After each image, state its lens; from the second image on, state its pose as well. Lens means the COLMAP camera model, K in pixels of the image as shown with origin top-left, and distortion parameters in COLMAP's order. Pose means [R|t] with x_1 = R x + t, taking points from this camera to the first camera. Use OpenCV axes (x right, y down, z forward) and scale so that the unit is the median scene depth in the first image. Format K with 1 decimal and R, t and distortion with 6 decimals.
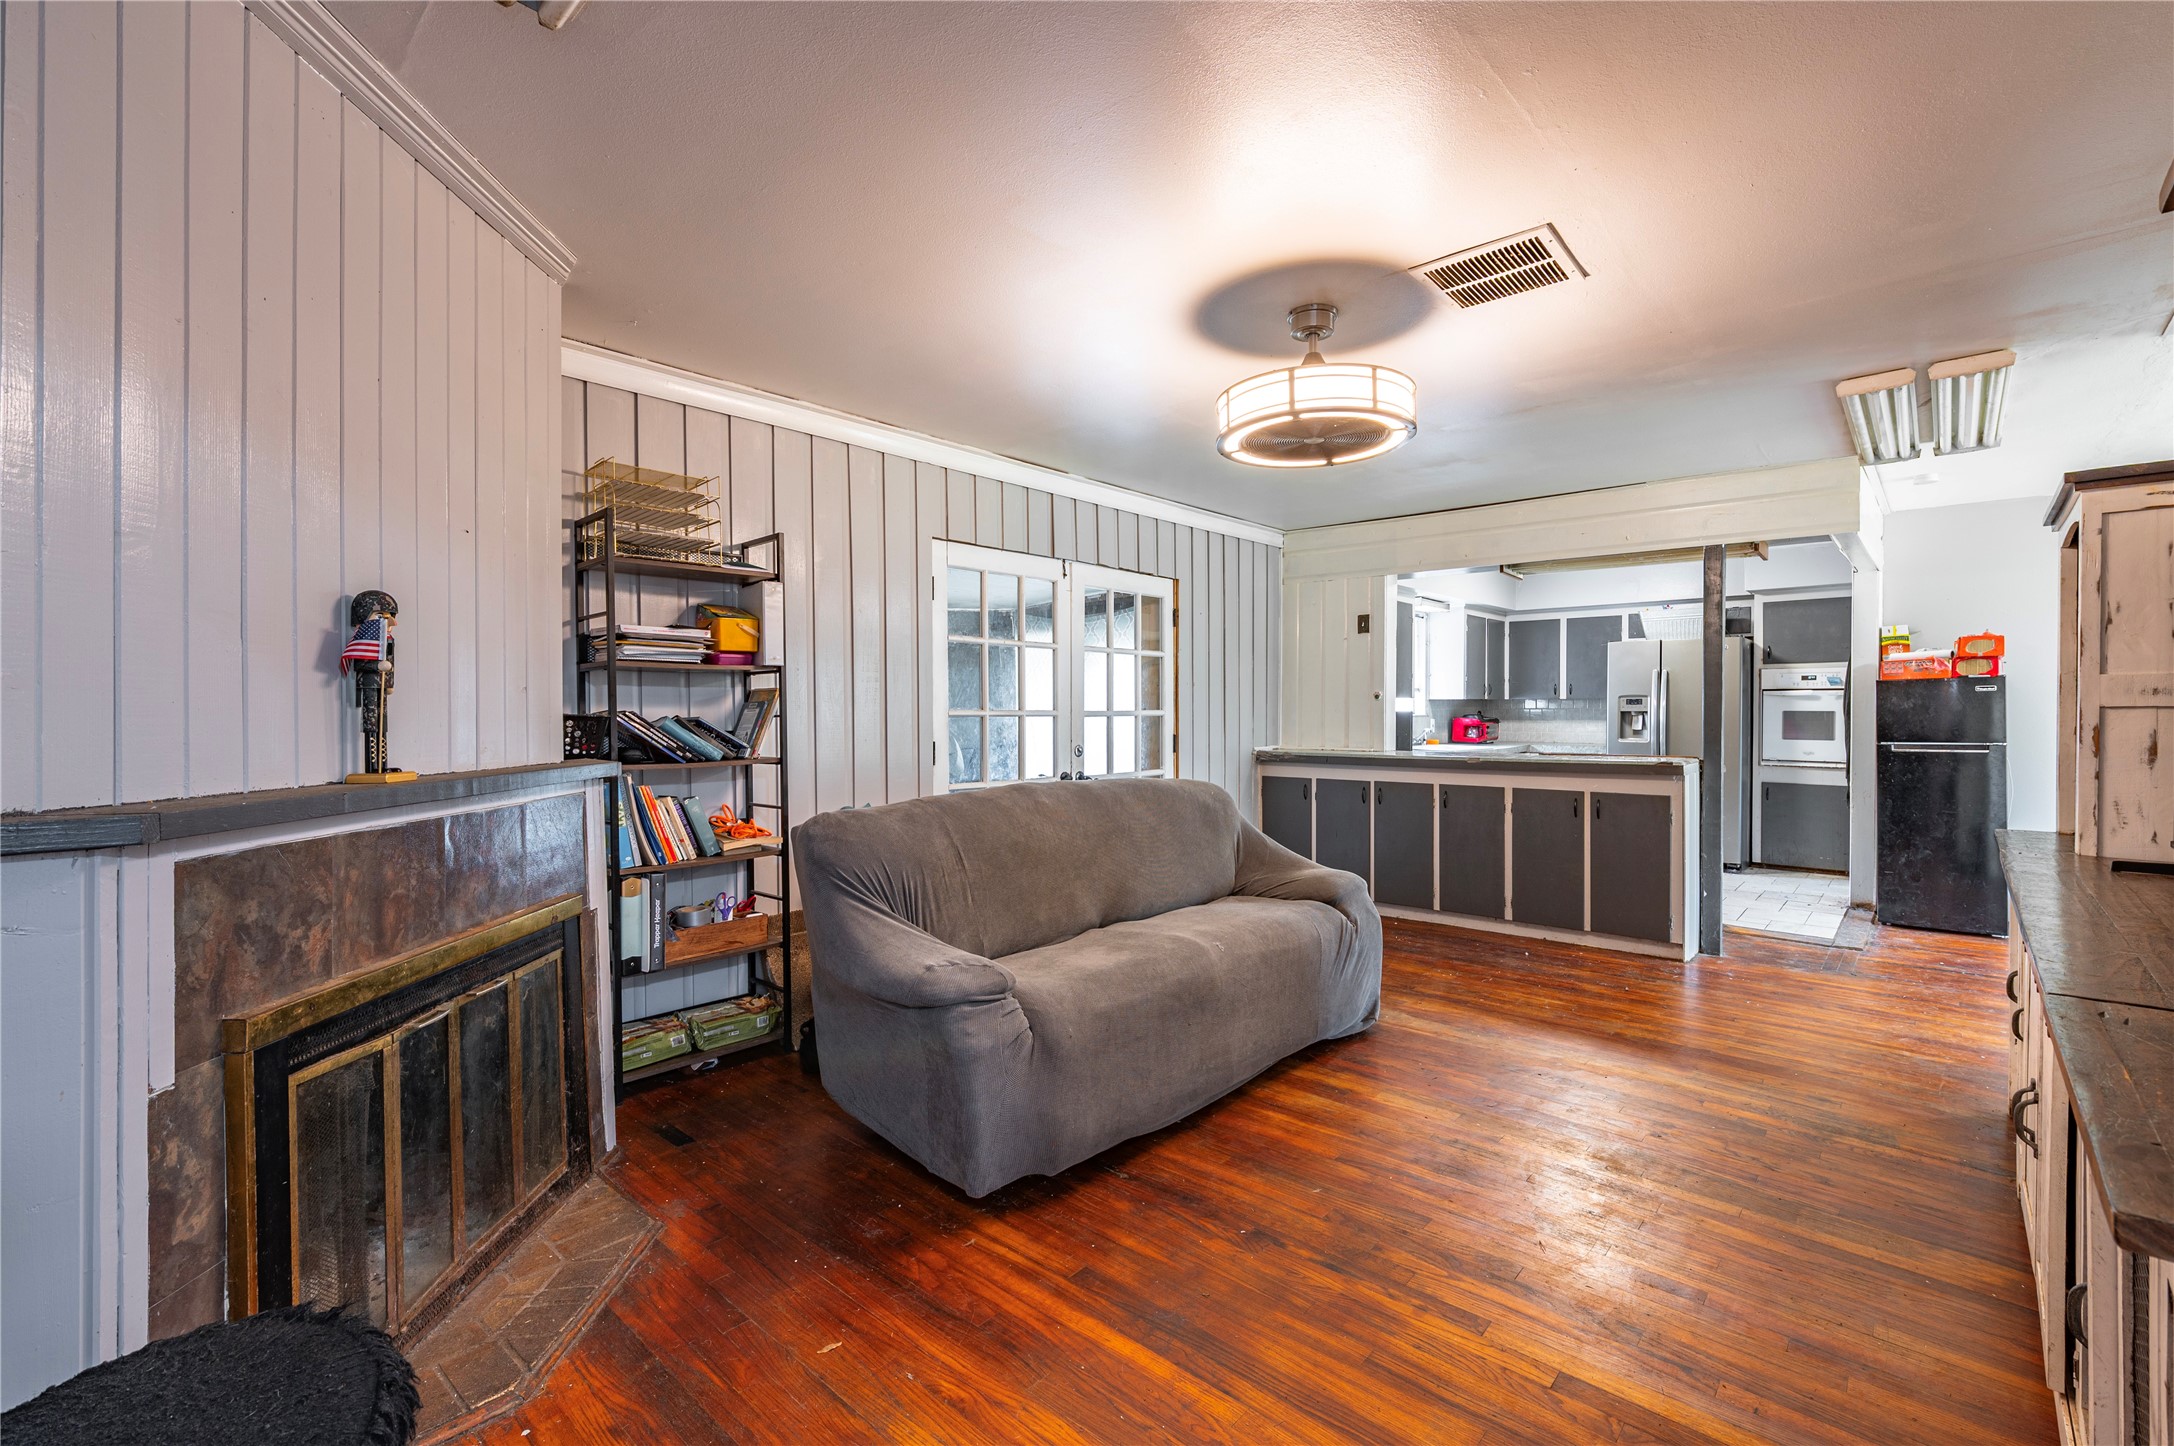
lens RADIAL K [[978.9, 0, 1074.7], [0, 978.9, 713.9], [0, 0, 1]] dist [0.001833, -0.000301]
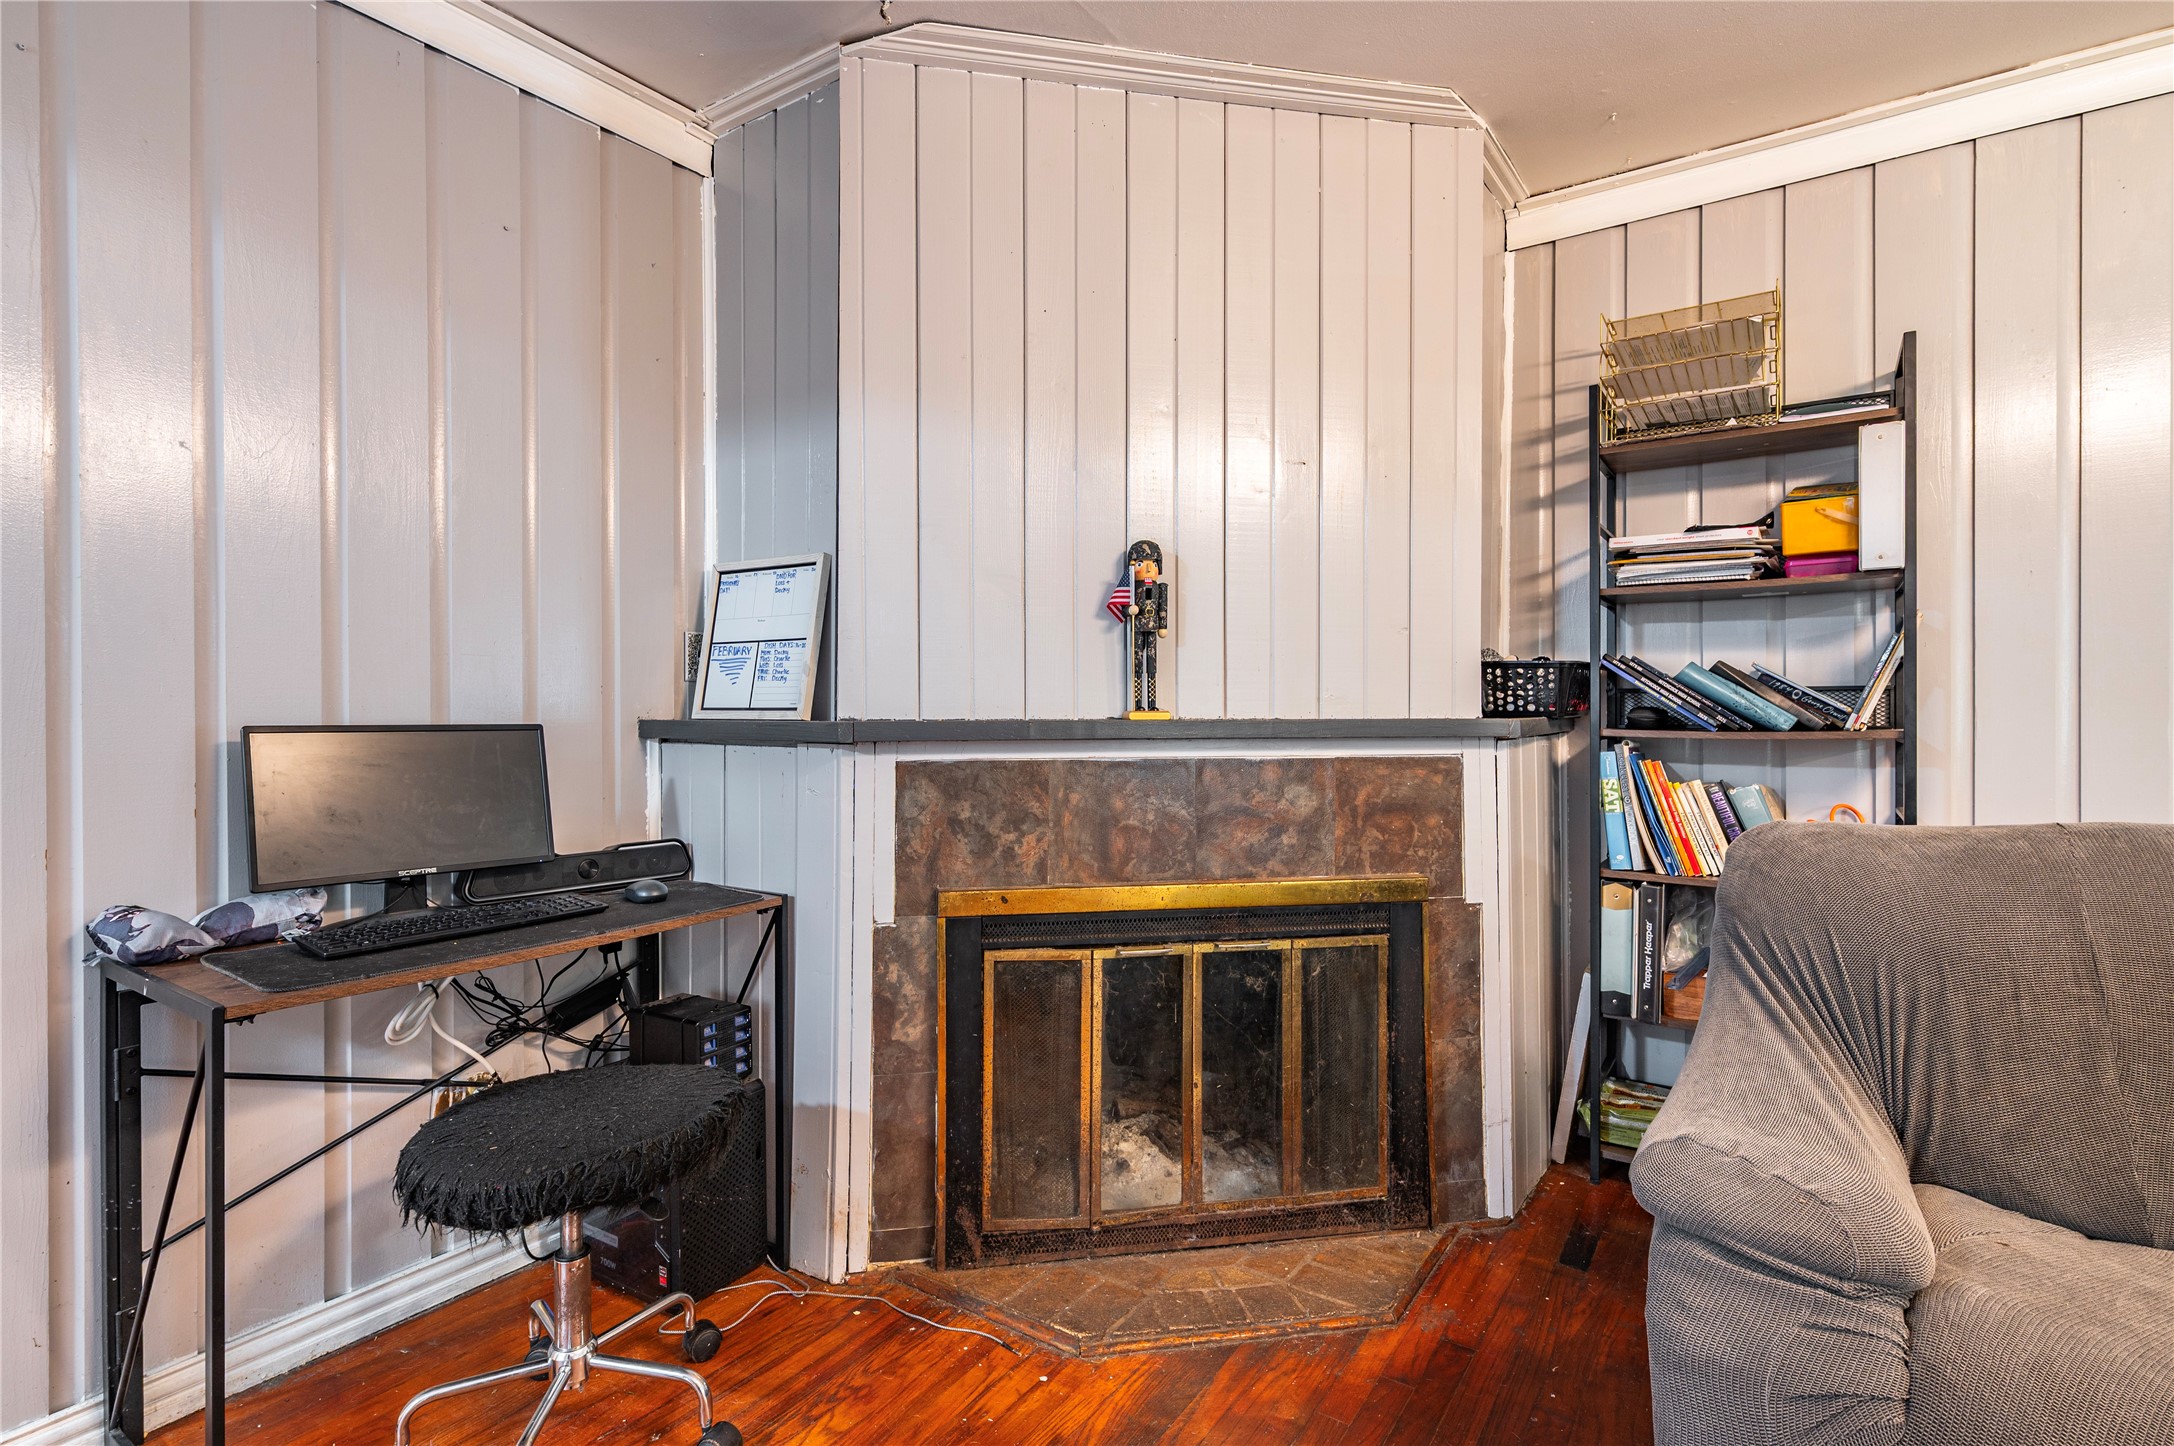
lens RADIAL K [[1008.1, 0, 1070.5], [0, 1008.1, 721.9], [0, 0, 1]] dist [-0.005085, 0.000371]
pose [[0.138238, 0.018094, -0.990234, 0.398200], [-0.001242, 0.999835, 0.018096, 0.056623], [0.990398, -0.001272, 0.138238, 0.835026]]
